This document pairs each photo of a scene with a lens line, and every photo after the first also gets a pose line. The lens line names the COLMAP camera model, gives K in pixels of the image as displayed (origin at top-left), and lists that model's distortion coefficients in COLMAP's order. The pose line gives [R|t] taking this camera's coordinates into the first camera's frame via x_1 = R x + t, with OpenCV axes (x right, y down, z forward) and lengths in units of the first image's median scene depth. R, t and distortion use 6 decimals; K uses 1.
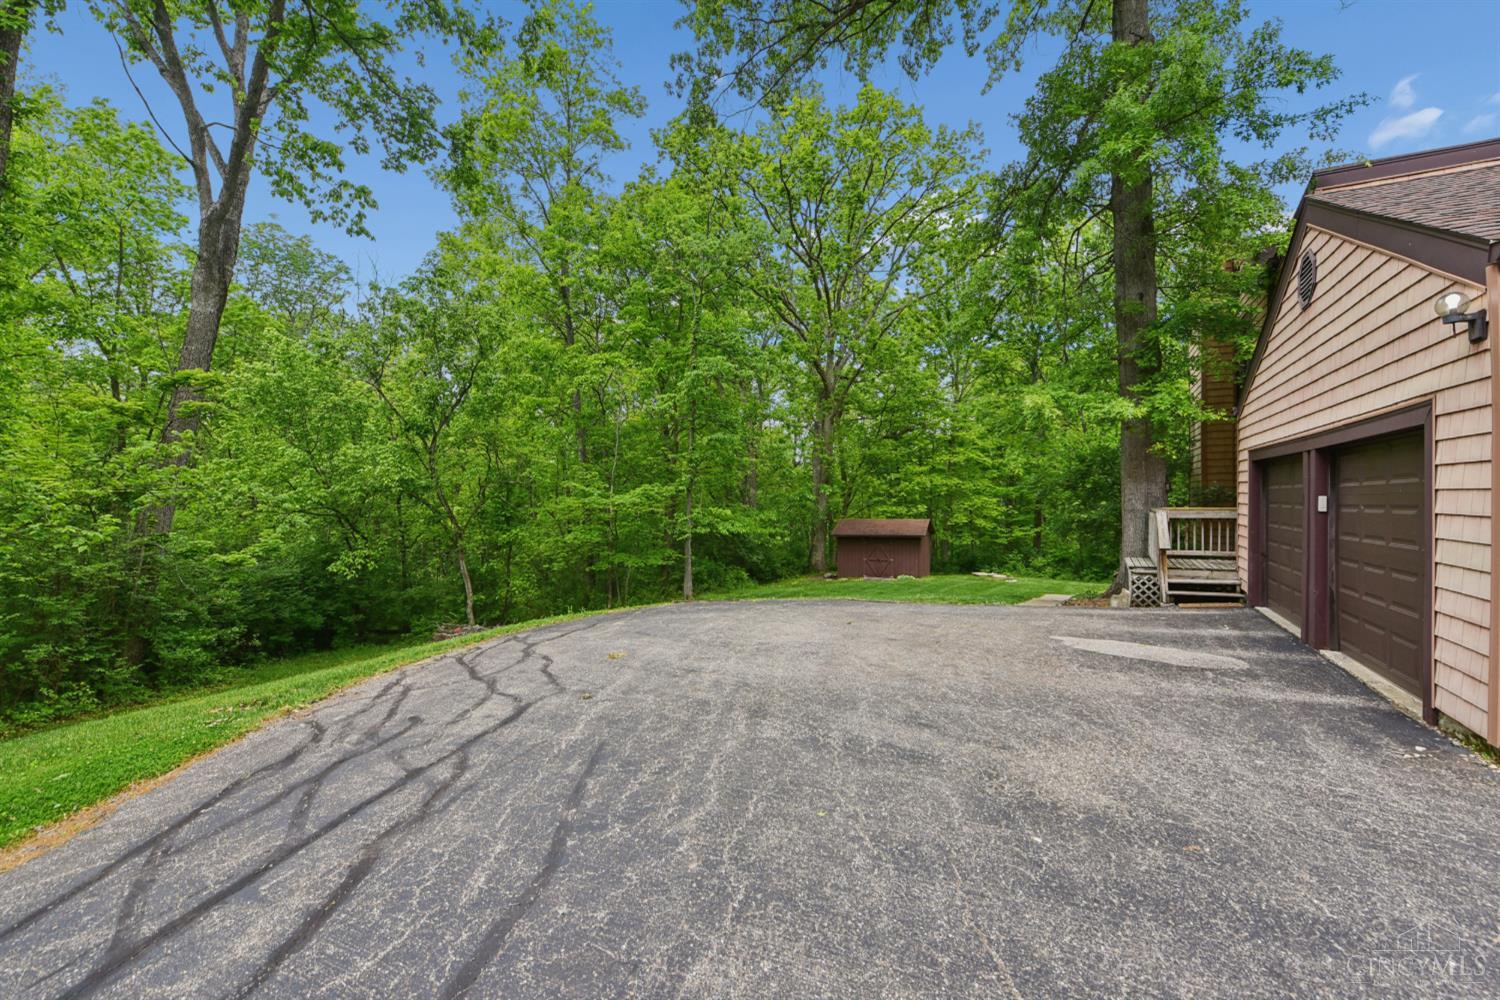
lens RADIAL K [[615.1, 0, 749.4], [0, 615.1, 506.0], [0, 0, 1]] dist [-0.019058, -0.000631]
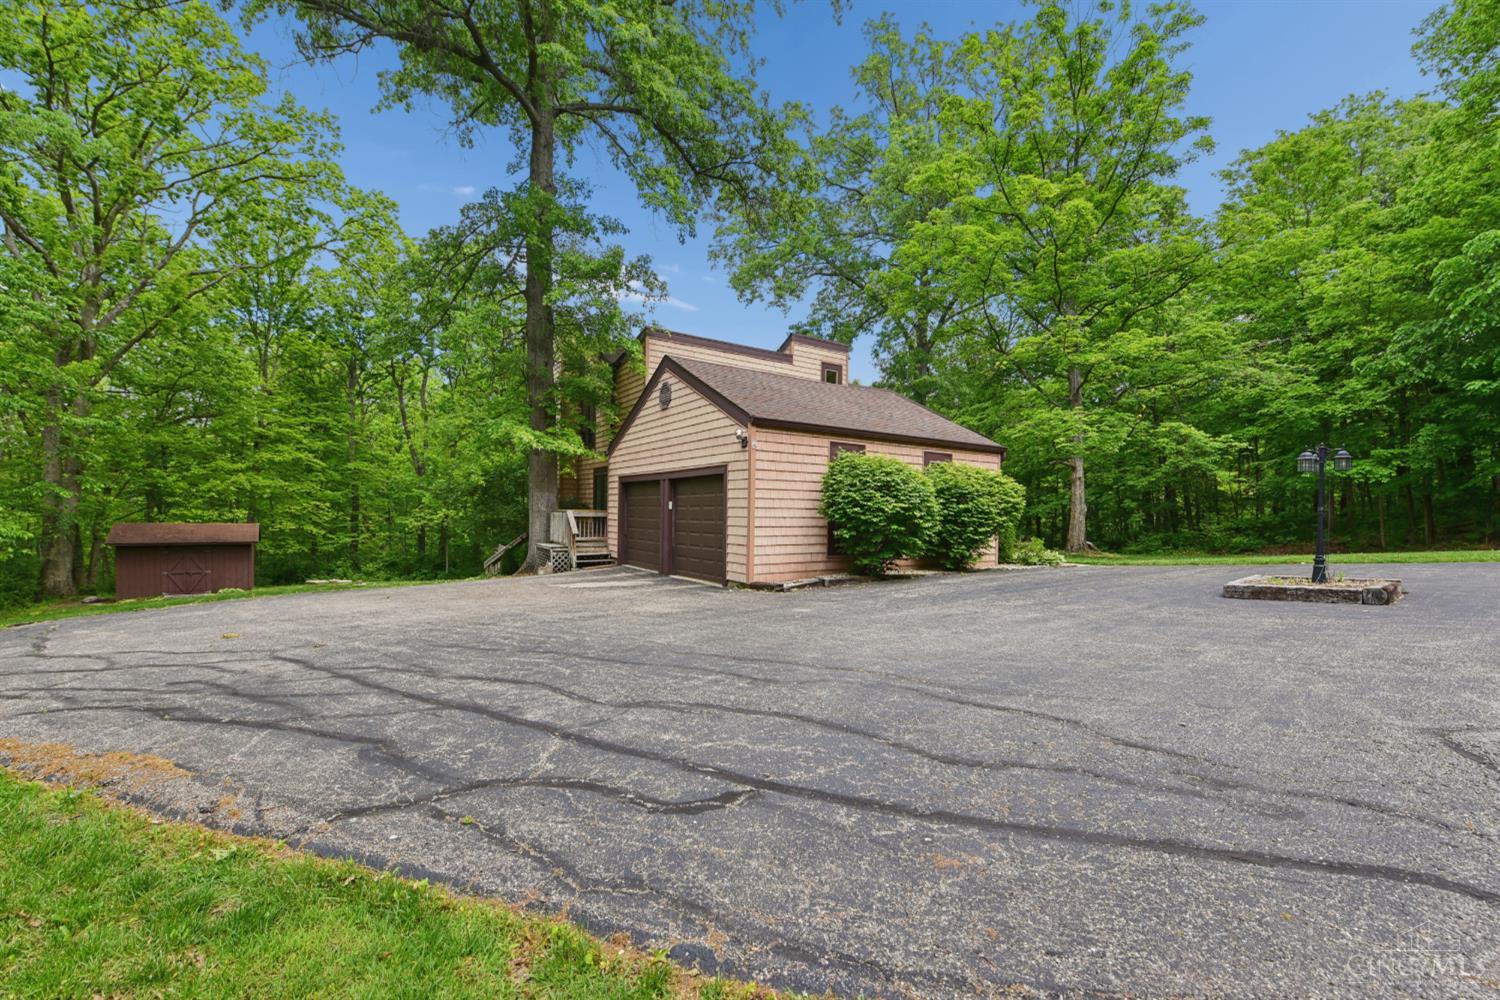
lens RADIAL K [[615.1, 0, 749.4], [0, 615.1, 506.0], [0, 0, 1]] dist [-0.019058, -0.000631]
pose [[0.484277, 0.029059, 0.874432, -0.544958], [-0.014156, 0.999578, -0.025378, 0.034113], [-0.874800, -0.000088, 0.484483, -0.187818]]
